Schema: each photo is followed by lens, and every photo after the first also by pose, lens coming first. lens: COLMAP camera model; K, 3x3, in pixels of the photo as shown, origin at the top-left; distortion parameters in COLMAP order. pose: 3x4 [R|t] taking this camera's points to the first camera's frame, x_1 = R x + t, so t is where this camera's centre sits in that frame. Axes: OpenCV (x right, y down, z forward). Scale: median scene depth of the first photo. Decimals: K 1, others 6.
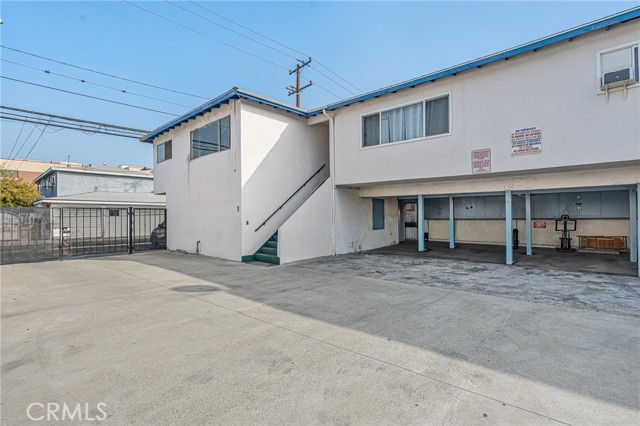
lens RADIAL K [[315.7, 0, 318.0], [0, 315.7, 212.0], [0, 0, 1]] dist [-0.002632, 0.000193]
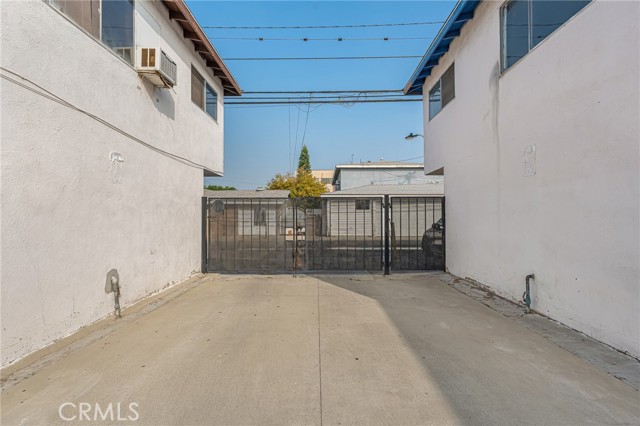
lens RADIAL K [[315.7, 0, 316.6], [0, 315.7, 212.9], [0, 0, 1]] dist [-0.002632, 0.000193]
pose [[0.673695, 0.000363, -0.739009, -0.221374], [0.007953, 0.999938, 0.007741, 0.010832], [0.738966, -0.011092, 0.673651, 0.457204]]
